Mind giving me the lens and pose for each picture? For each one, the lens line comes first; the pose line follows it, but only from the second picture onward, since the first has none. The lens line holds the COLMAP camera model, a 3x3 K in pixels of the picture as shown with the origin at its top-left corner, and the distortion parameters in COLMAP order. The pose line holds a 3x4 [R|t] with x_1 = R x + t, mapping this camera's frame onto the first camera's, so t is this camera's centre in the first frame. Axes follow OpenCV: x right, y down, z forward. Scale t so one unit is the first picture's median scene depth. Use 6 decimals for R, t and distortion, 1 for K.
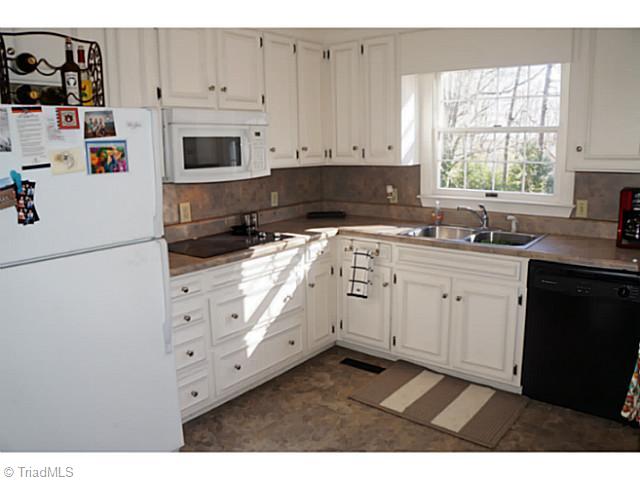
lens RADIAL K [[523.9, 0, 320.0], [0, 523.9, 240.0], [0, 0, 1]] dist [-0.002096, -0.000995]
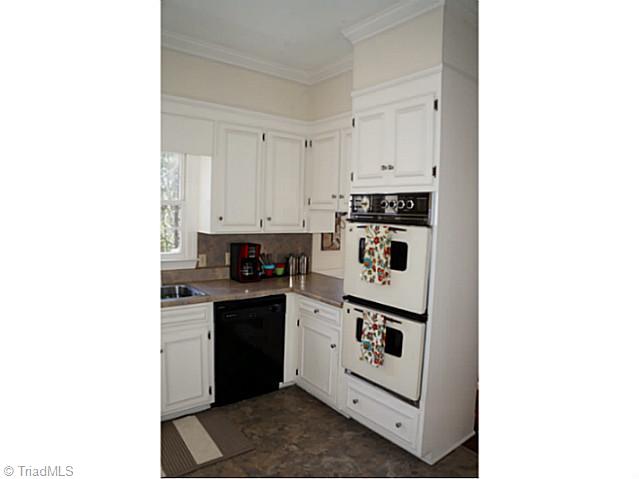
lens RADIAL K [[408.7, 0, 319.3], [0, 408.7, 224.2], [0, 0, 1]] dist [0.001819, 0.000594]
pose [[0.235919, 0.000058, 0.971773, -0.542922], [0.149999, 0.988013, -0.036474, -0.076024], [-0.960126, 0.154370, 0.233082, 0.464745]]
